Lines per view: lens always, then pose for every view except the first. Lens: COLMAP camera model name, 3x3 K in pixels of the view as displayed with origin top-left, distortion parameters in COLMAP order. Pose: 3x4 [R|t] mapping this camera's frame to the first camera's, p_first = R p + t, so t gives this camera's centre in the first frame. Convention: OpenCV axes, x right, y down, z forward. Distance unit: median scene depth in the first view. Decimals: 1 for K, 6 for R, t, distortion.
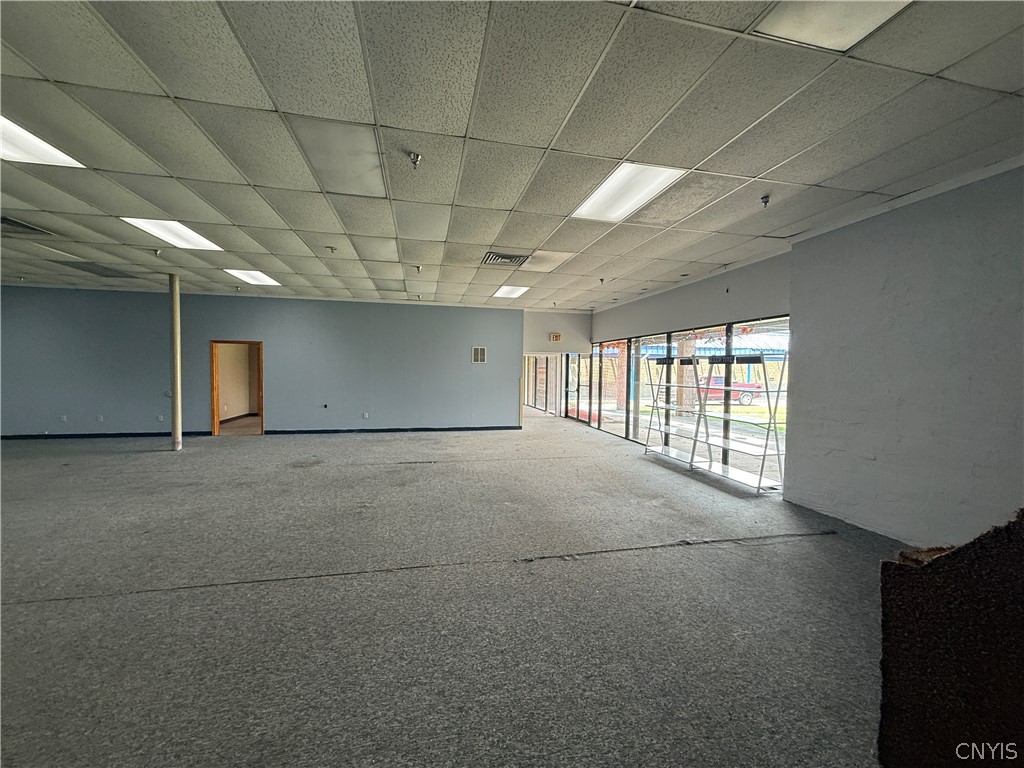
lens RADIAL K [[406.3, 0, 507.5], [0, 406.3, 383.8], [0, 0, 1]] dist [-0.000696, 0.000026]
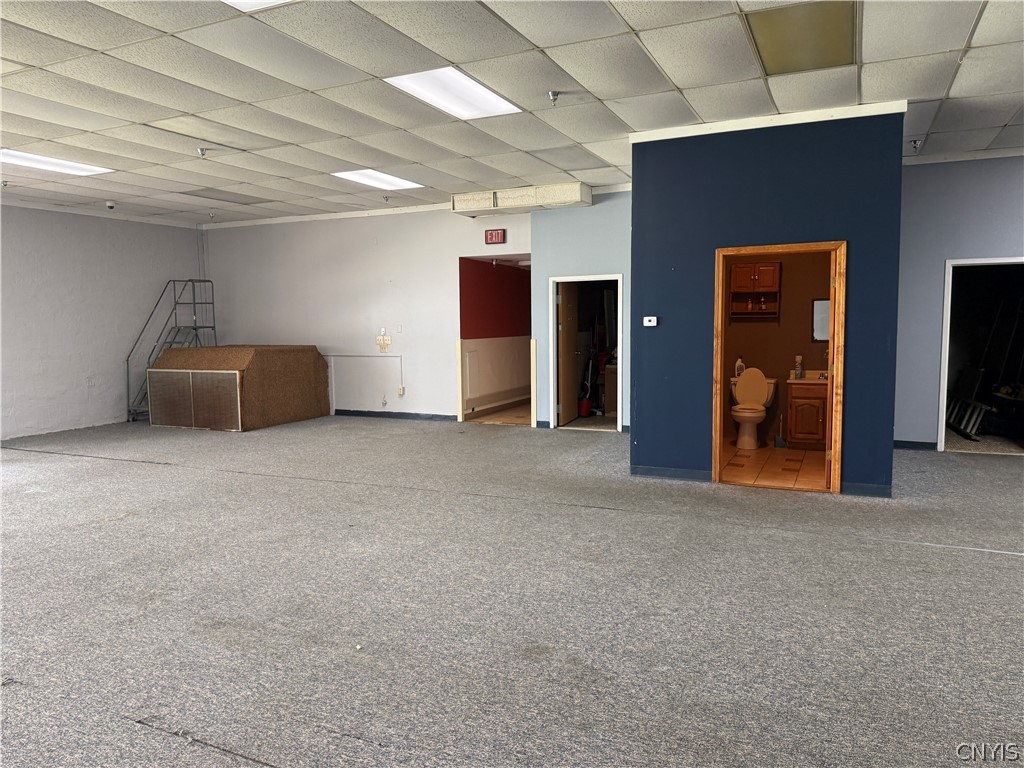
lens RADIAL K [[715.6, 0, 512.4], [0, 715.6, 382.5], [0, 0, 1]] dist [0.051323, -0.064930]
pose [[-0.798082, -0.049874, 0.600481, -1.967538], [0.022782, 0.993358, 0.112784, -0.069487], [-0.602118, 0.103691, -0.791645, 1.888511]]
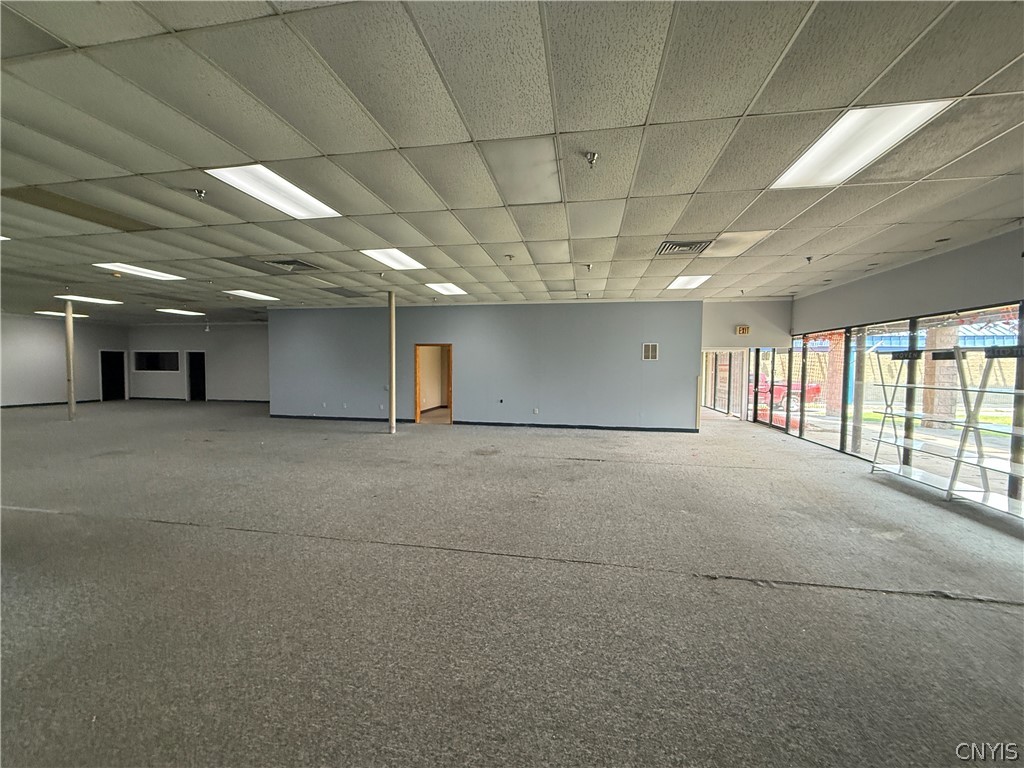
lens RADIAL K [[406.3, 0, 507.3], [0, 406.3, 383.9], [0, 0, 1]] dist [-0.000696, 0.000026]
pose [[0.920836, 0.011408, -0.389784, -0.016854], [-0.009234, 0.999930, 0.007451, 0.000444], [0.389842, -0.003262, 0.920876, -0.009313]]
